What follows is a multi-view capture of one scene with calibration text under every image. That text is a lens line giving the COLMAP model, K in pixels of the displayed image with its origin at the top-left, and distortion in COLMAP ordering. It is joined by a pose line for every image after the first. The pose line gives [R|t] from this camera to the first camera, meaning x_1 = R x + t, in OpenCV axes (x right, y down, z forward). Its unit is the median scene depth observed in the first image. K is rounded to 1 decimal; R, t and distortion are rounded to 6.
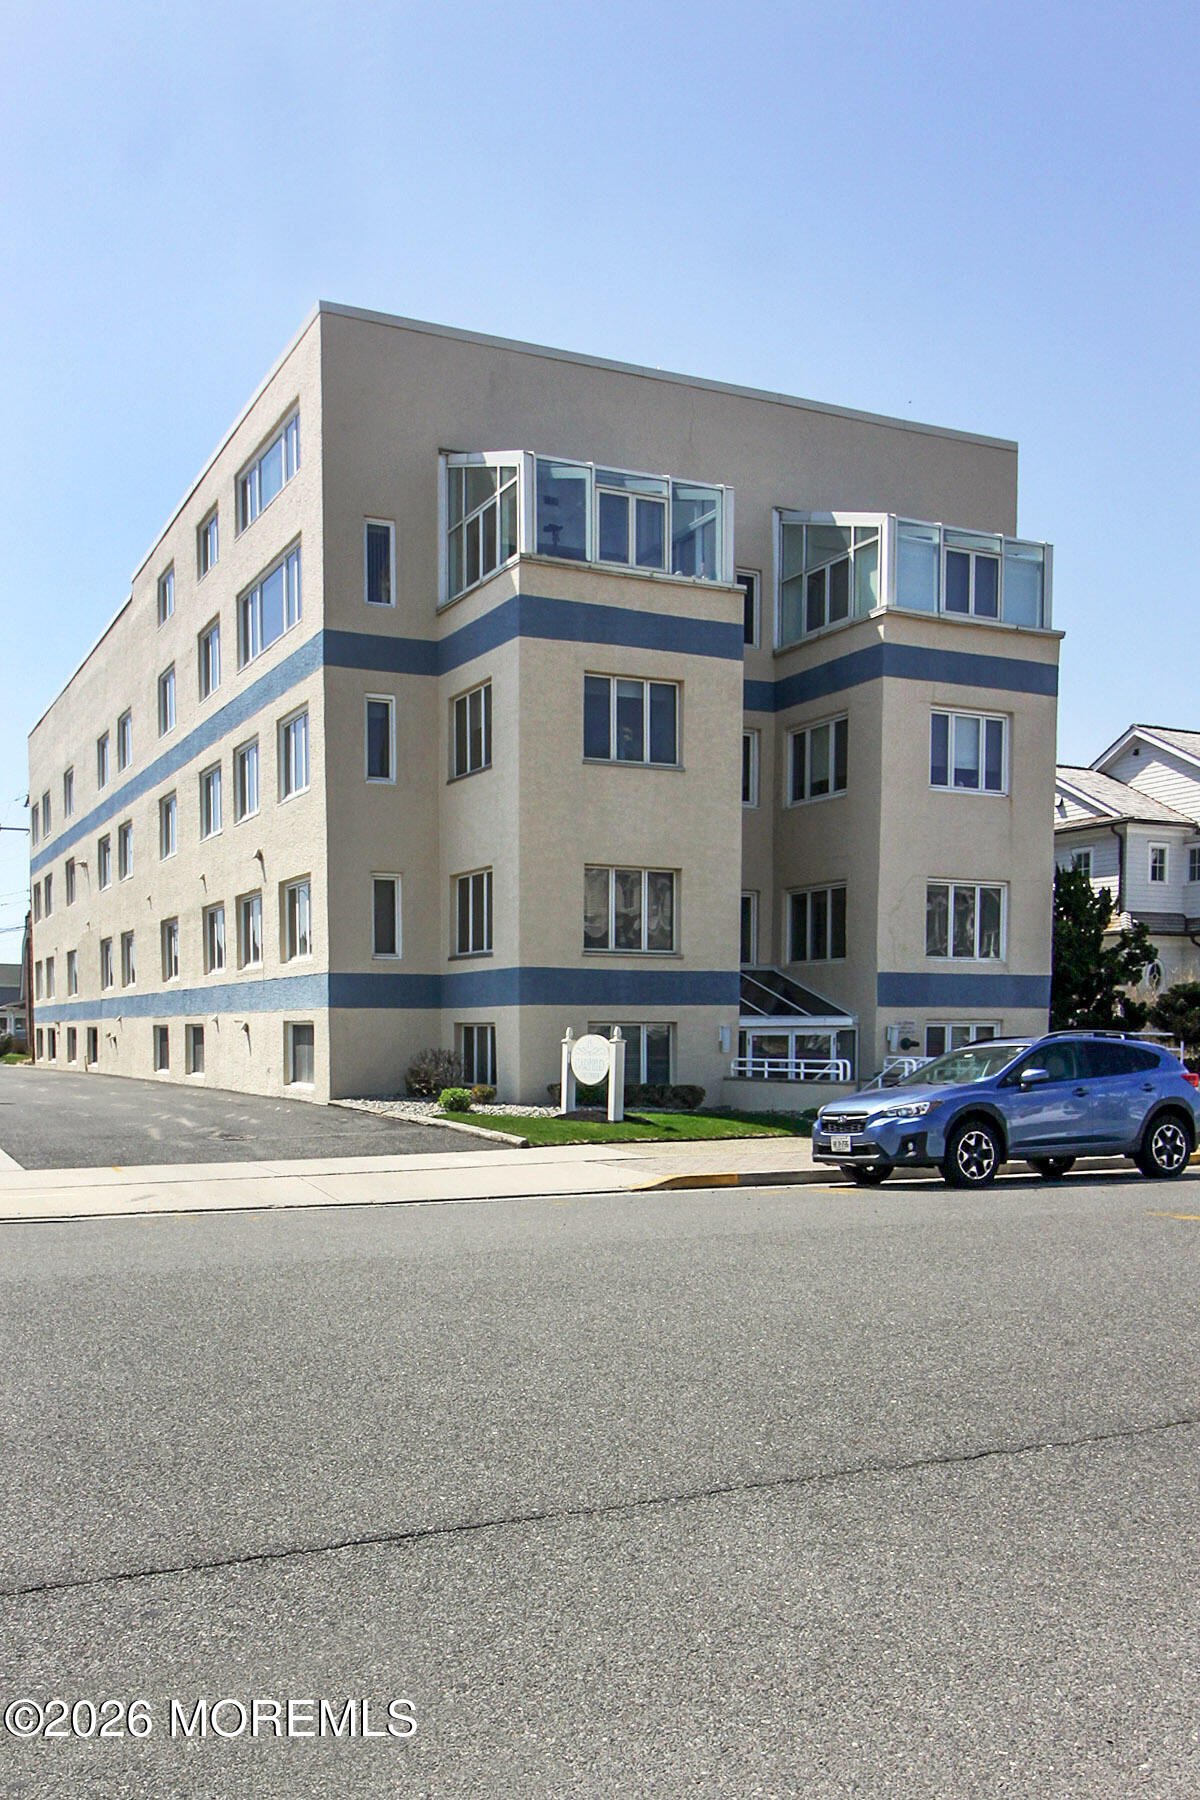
lens RADIAL K [[1590.5, 0, 600.0], [0, 1590.5, 900.0], [0, 0, 1]] dist [-0.059602, -0.000876]
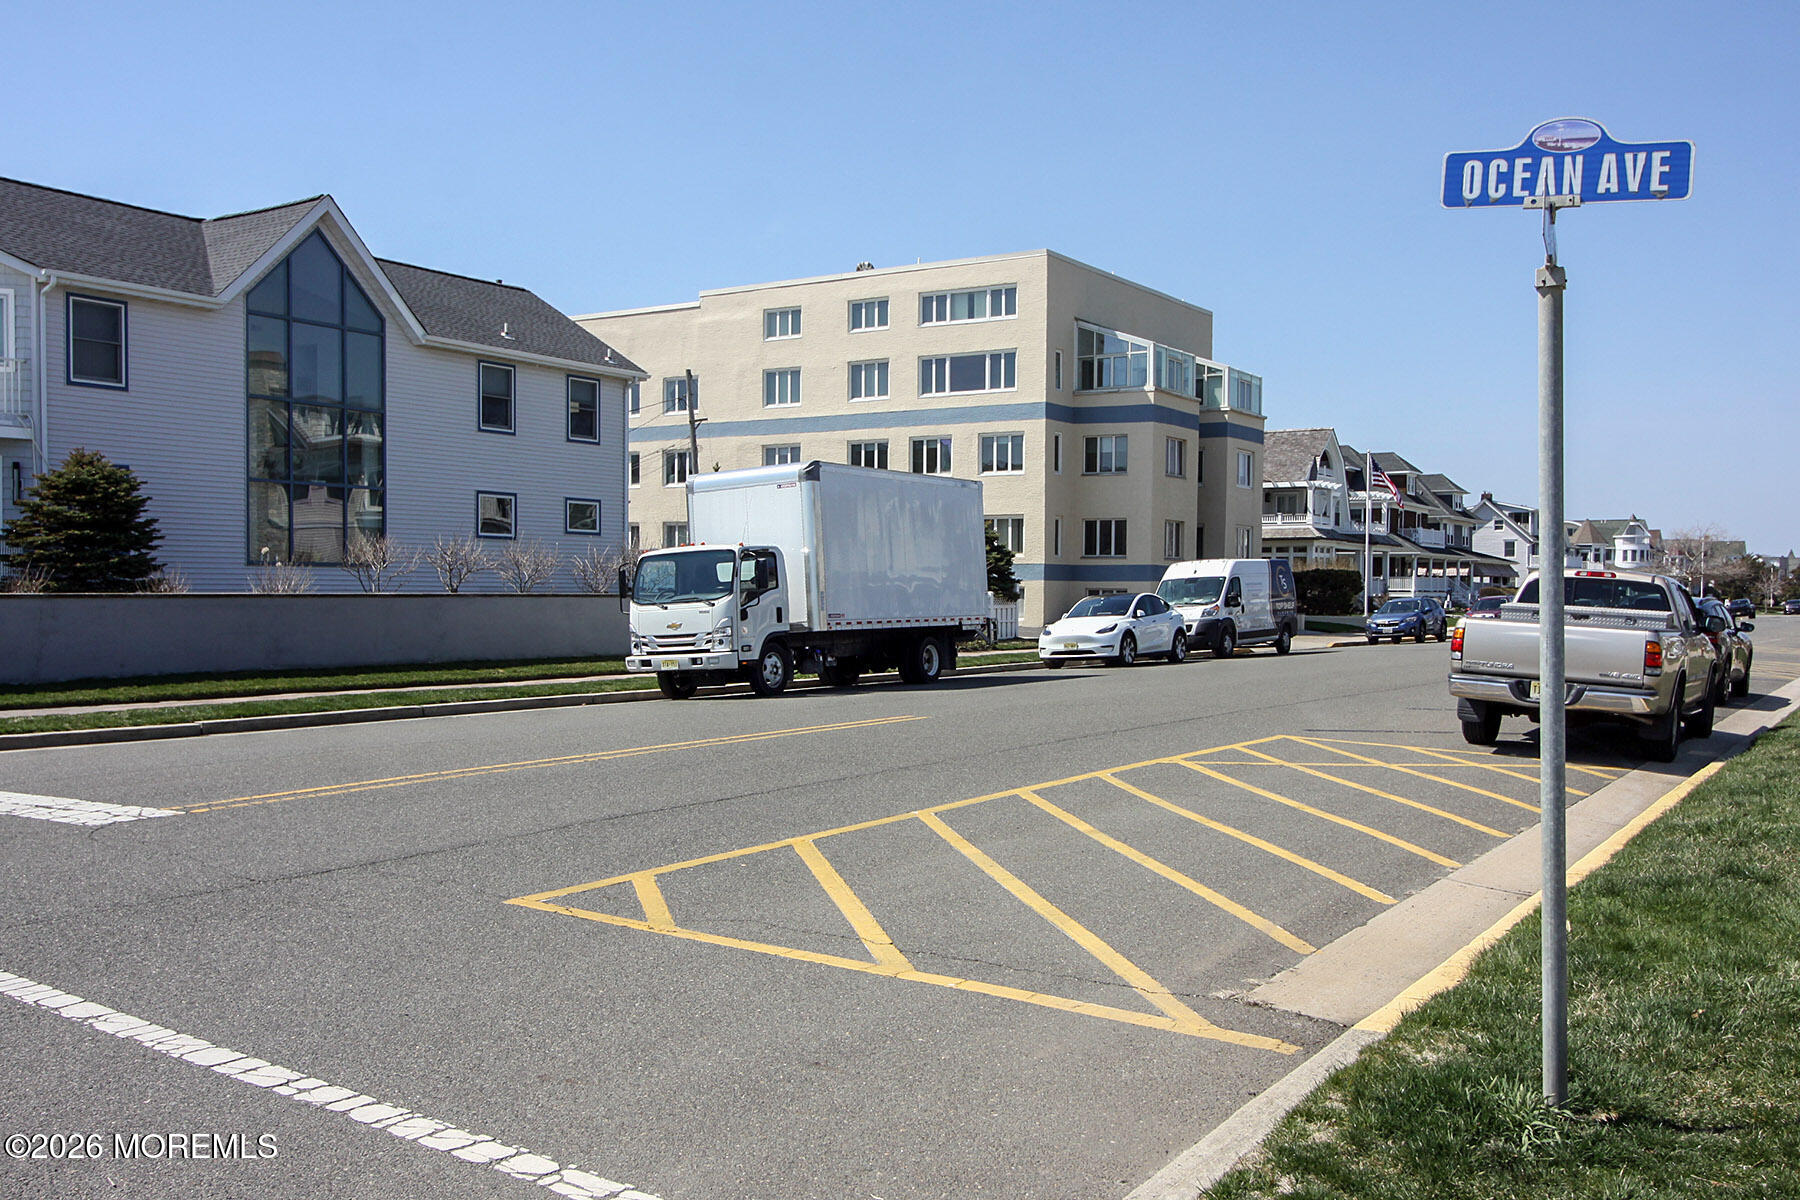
lens RADIAL K [[1504.7, 0, 900.0], [0, 1504.7, 600.0], [0, 0, 1]] dist [0.074575, -0.000581]
pose [[0.826118, 0.002183, 0.563493, -1.339190], [-0.056158, 0.995333, 0.078476, -0.048965], [-0.560692, -0.096475, 0.822385, -0.516142]]
